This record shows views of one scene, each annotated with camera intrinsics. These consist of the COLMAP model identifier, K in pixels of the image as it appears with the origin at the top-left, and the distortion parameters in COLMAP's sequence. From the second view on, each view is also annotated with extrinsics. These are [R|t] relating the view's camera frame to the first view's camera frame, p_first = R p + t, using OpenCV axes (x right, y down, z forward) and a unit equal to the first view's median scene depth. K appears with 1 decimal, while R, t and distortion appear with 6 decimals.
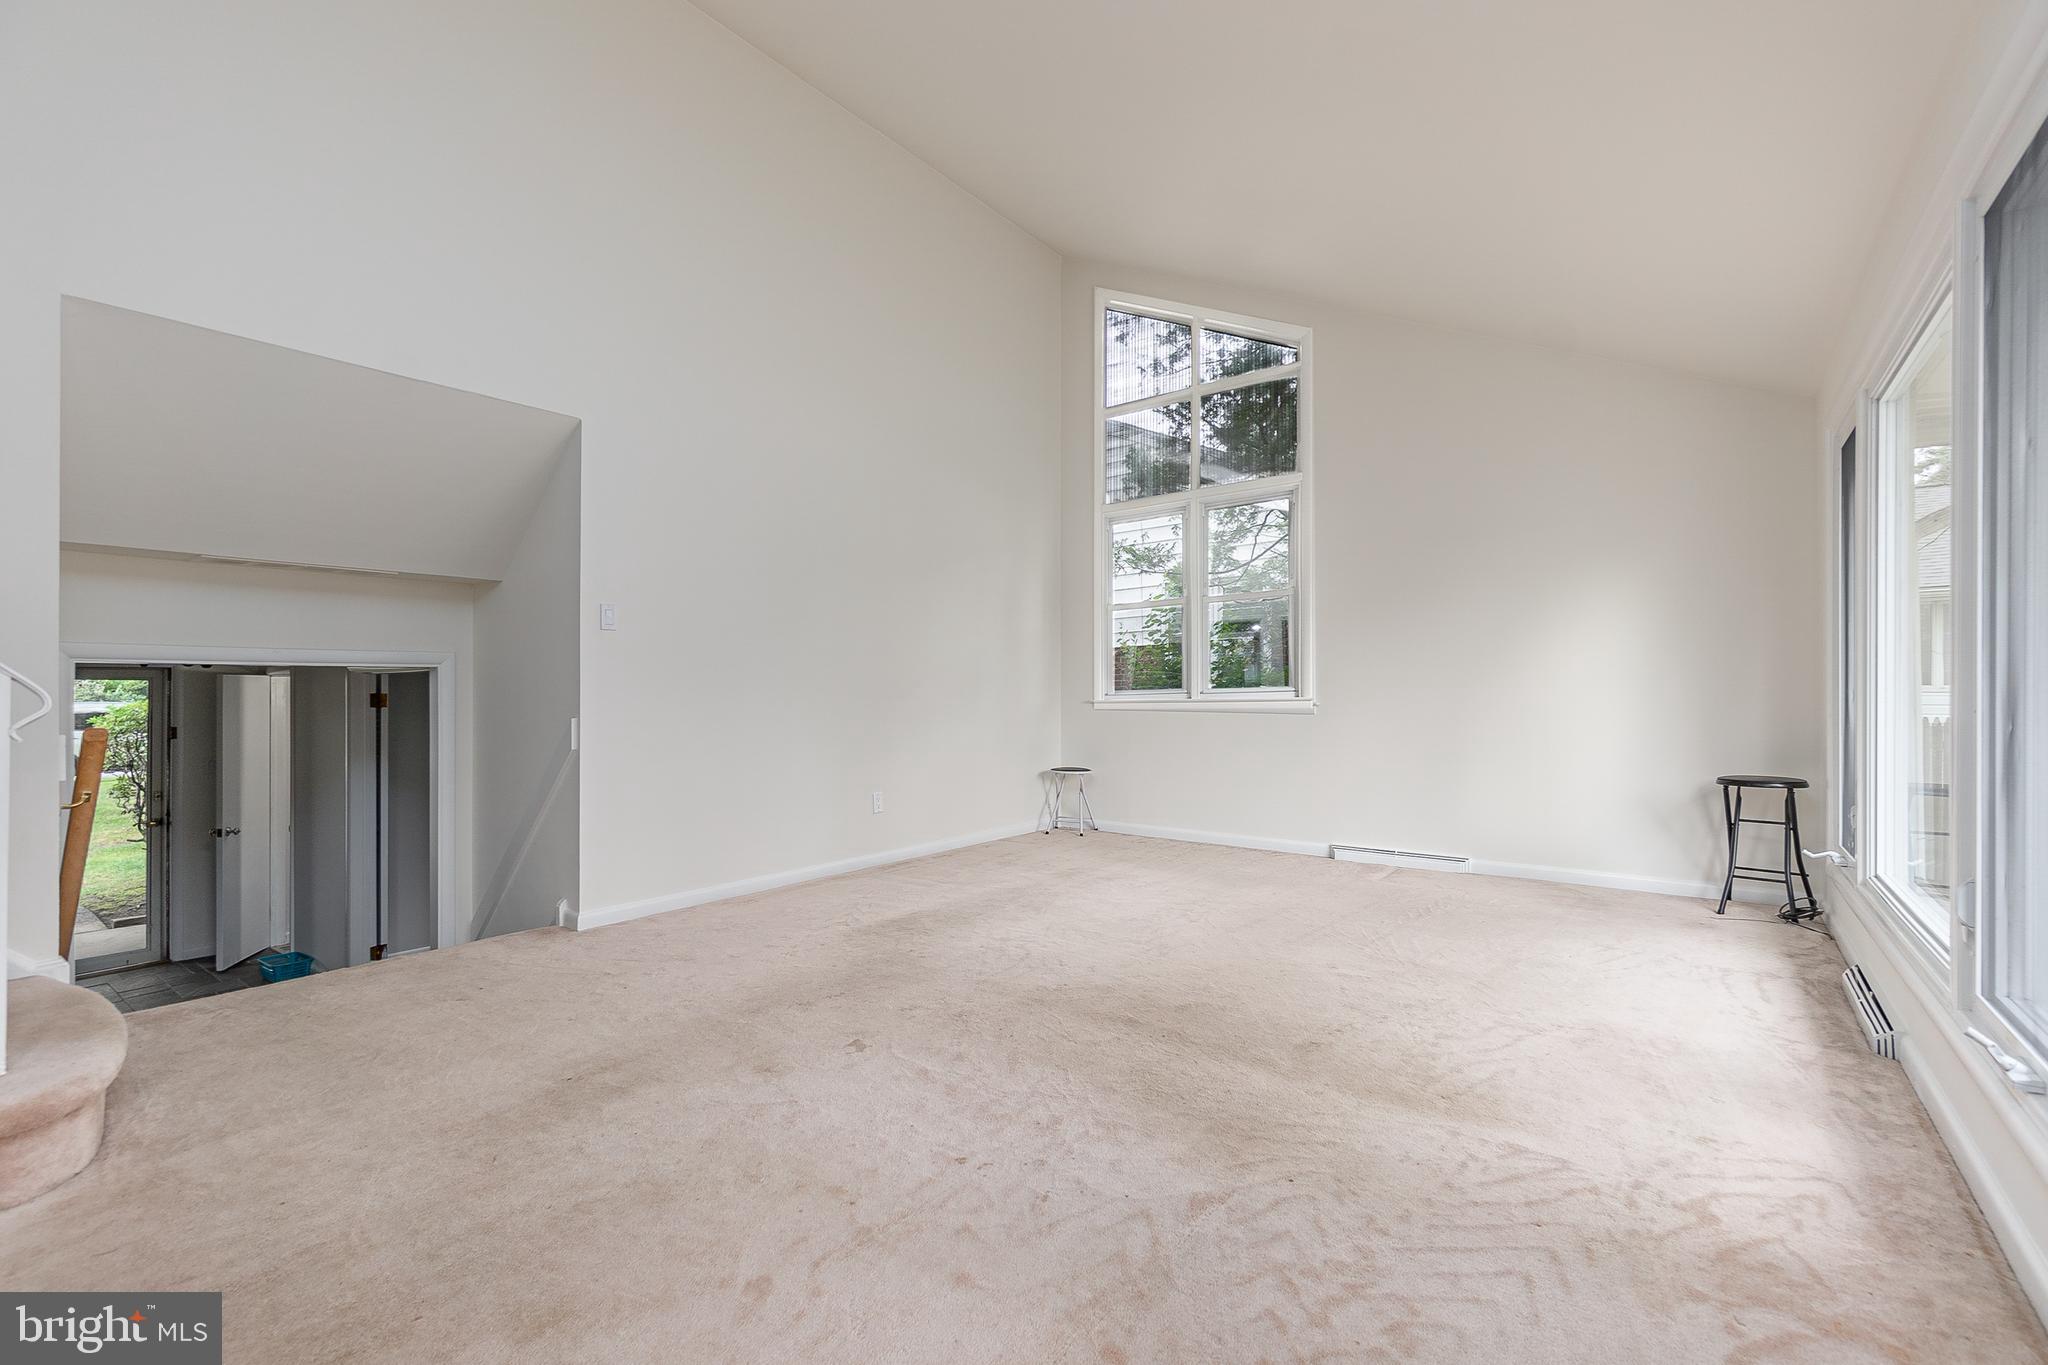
lens RADIAL K [[907.2, 0, 964.0], [0, 907.2, 681.6], [0, 0, 1]] dist [-0.010708, 0.003816]
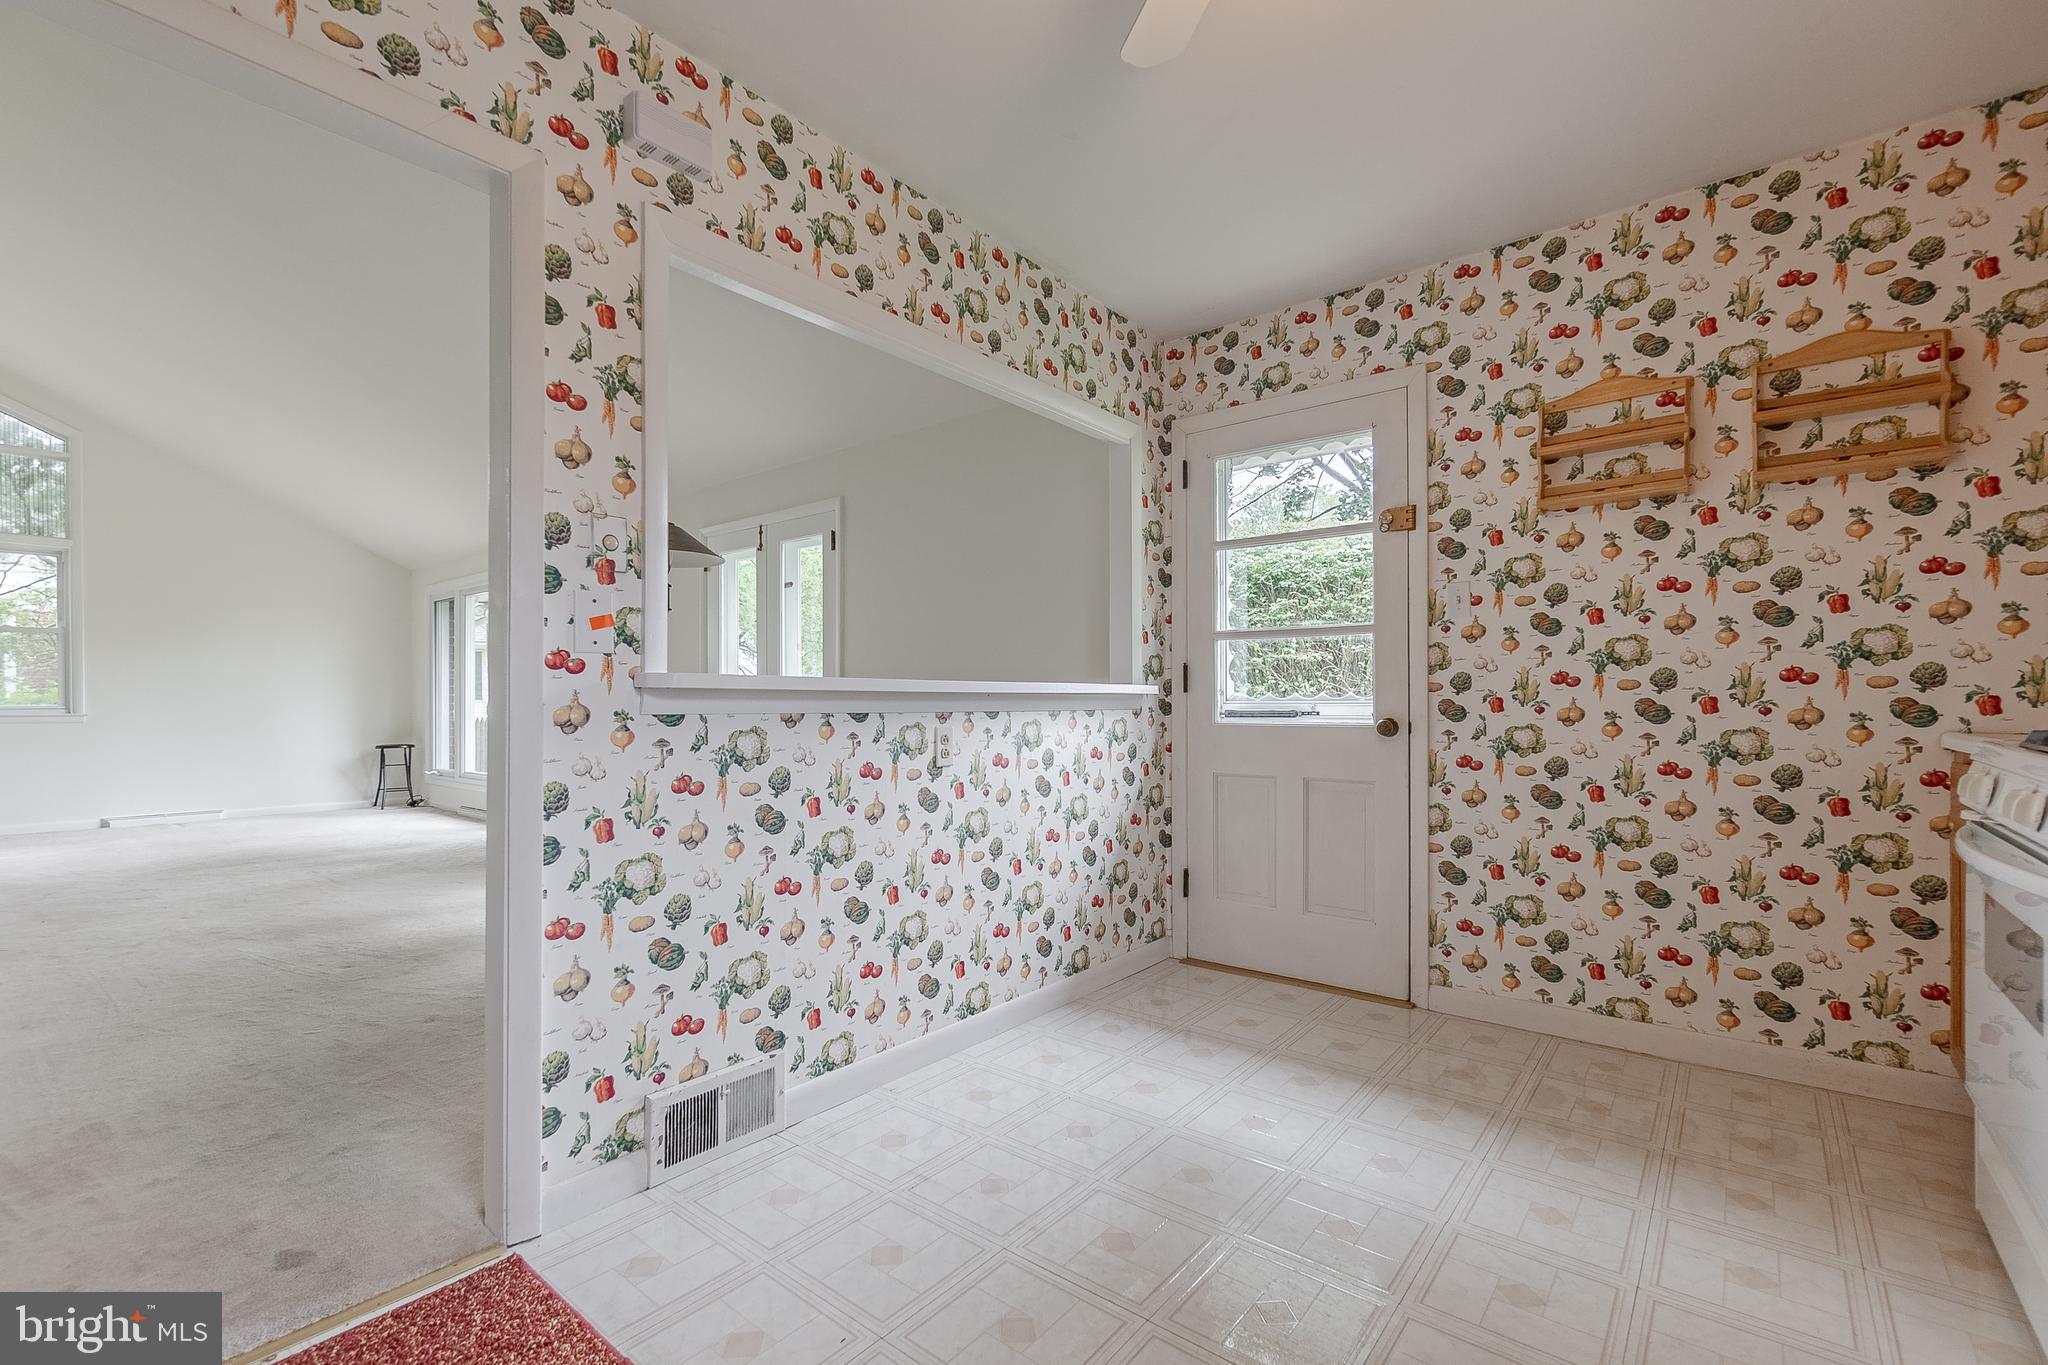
lens RADIAL K [[907.2, 0, 1017.0], [0, 907.2, 698.5], [0, 0, 1]] dist [-0.010708, 0.003816]
pose [[0.039212, 0.013008, 0.999146, -1.166749], [-0.004758, 0.999906, -0.012831, 0.011087], [-0.999220, -0.004250, 0.039270, -0.557365]]
